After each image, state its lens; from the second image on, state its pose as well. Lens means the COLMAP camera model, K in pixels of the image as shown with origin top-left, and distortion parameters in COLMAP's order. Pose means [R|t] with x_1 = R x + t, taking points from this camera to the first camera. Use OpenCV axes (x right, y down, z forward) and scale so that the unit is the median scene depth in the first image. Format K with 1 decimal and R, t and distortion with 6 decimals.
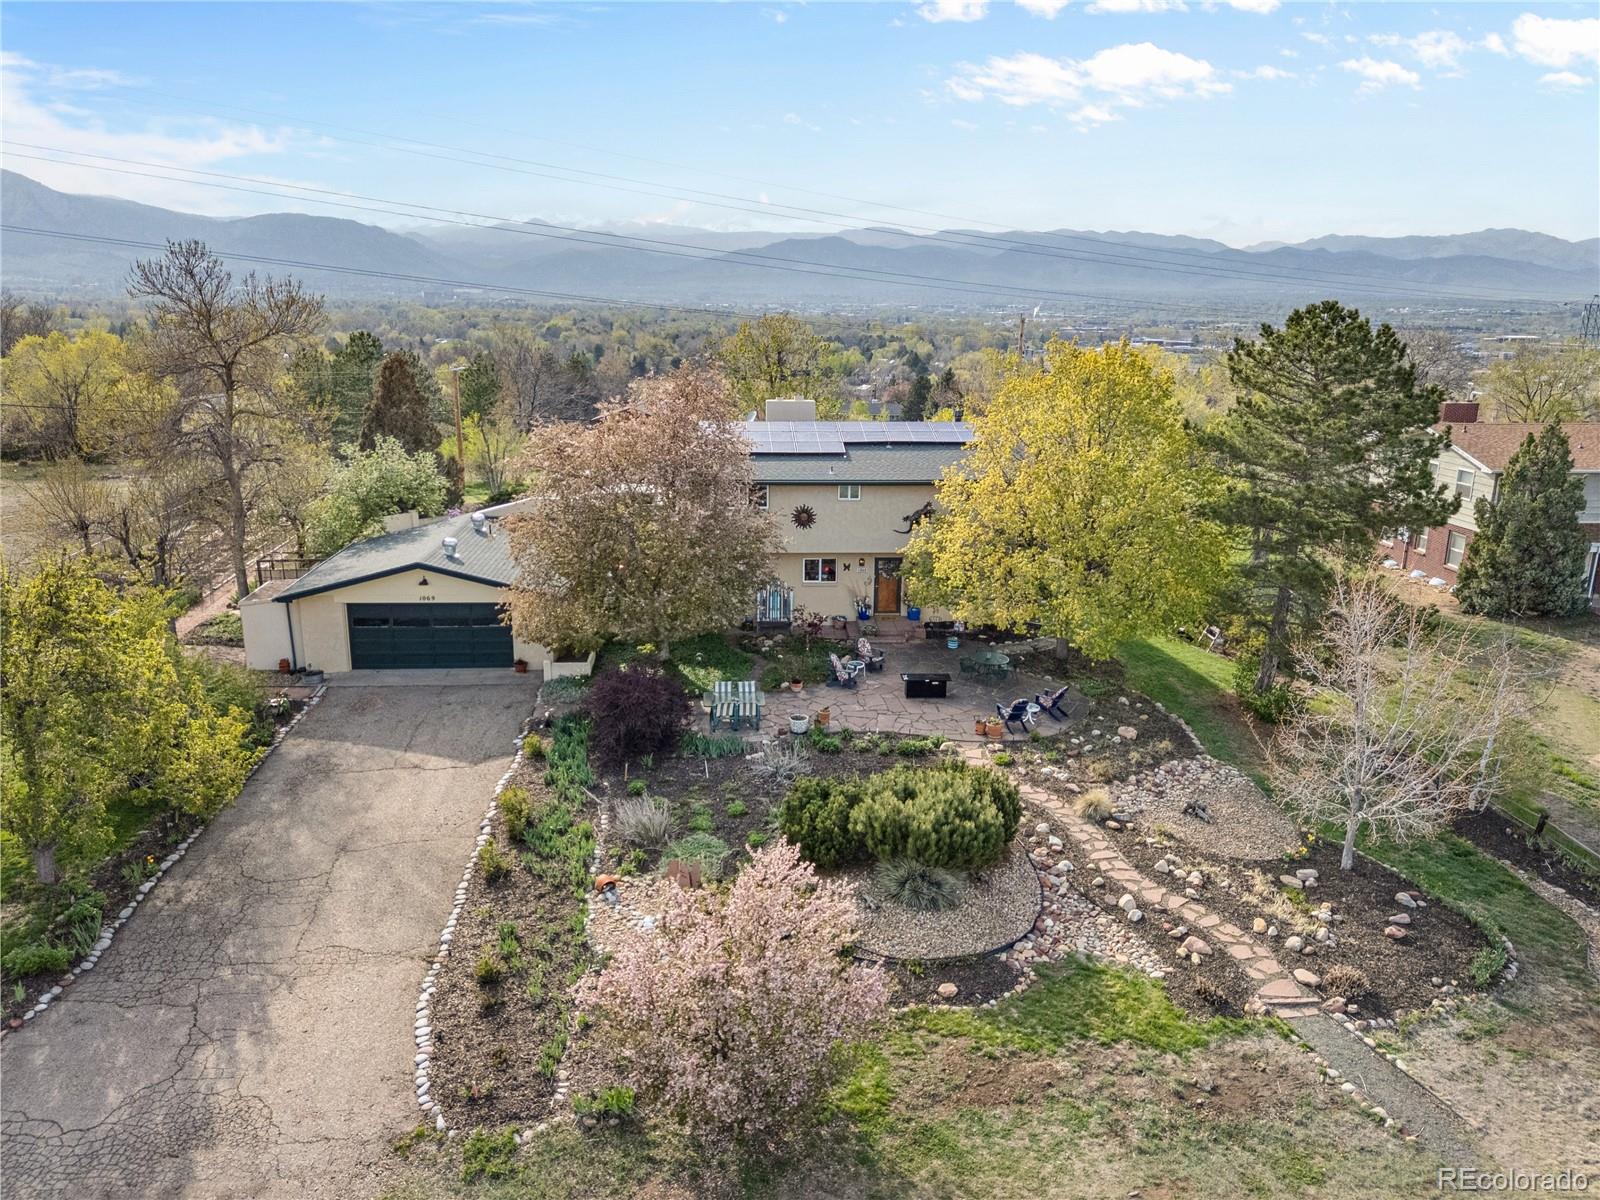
lens RADIAL K [[1164.4, 0, 794.5], [0, 1164.4, 599.6], [0, 0, 1]] dist [0.097022, -0.094642]
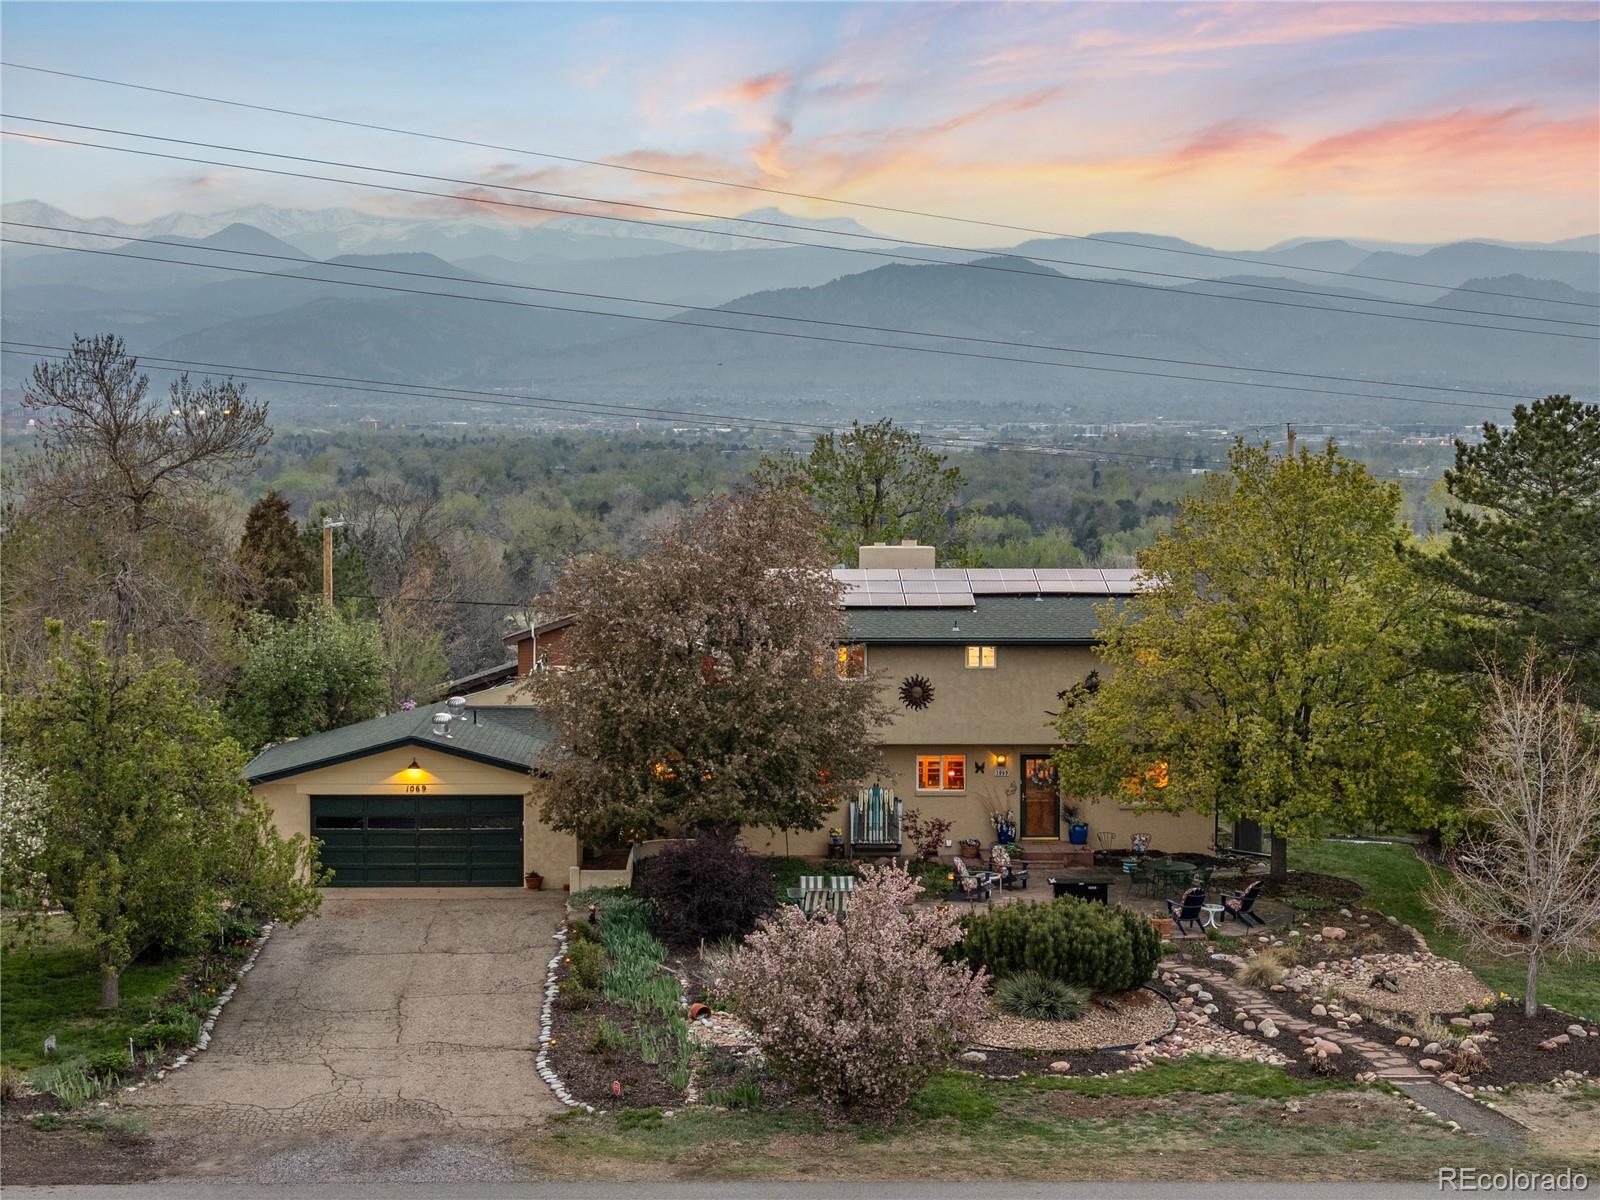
lens RADIAL K [[3160.8, 0, 800.0], [0, 3160.8, 600.0], [0, 0, 1]] dist [-0.023753, 0.058853]
pose [[0.999409, -0.007925, -0.033452, 0.002264], [0.001384, 0.981552, -0.191189, 0.296398], [0.034350, 0.191030, 0.980983, -1.105129]]
